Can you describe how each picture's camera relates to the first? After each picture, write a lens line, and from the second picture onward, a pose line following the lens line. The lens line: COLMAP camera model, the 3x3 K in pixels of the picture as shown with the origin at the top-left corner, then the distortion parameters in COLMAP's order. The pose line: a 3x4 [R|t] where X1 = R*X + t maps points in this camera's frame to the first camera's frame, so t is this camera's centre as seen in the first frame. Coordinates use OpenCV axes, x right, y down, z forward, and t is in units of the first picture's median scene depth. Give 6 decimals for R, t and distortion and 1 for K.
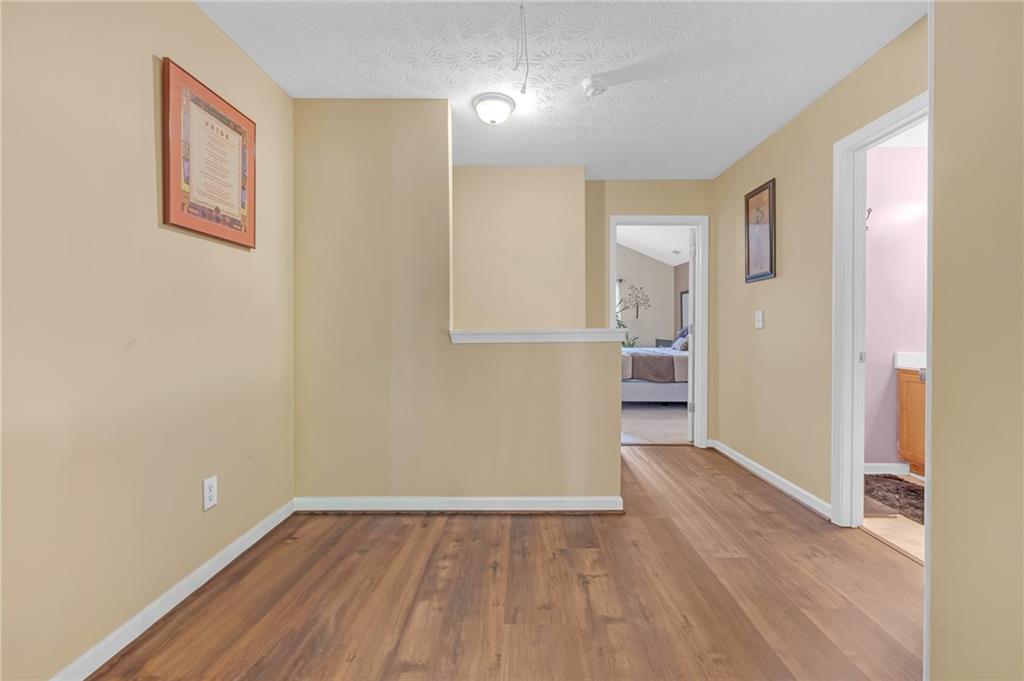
lens RADIAL K [[434.0, 0, 510.6], [0, 434.0, 339.0], [0, 0, 1]] dist [-0.001985, 0.000008]
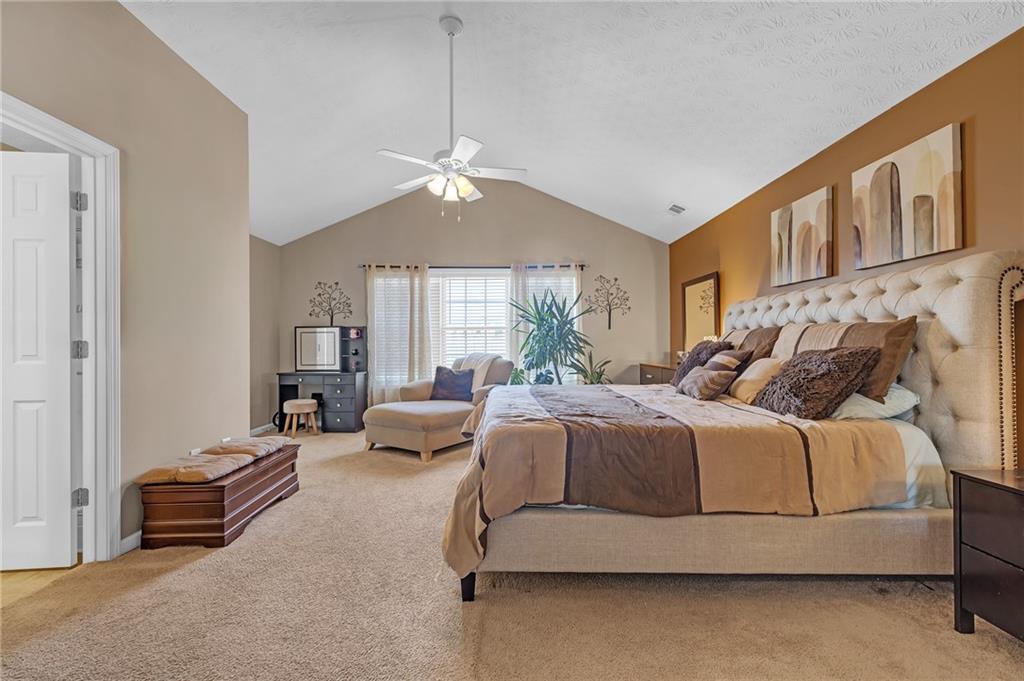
lens RADIAL K [[434.0, 0, 510.6], [0, 434.0, 339.0], [0, 0, 1]] dist [-0.001985, 0.000008]
pose [[0.999396, 0.008868, 0.033608, 0.140907], [-0.007444, 0.999079, -0.042254, -0.007899], [-0.033952, 0.041978, 0.998541, 0.422253]]
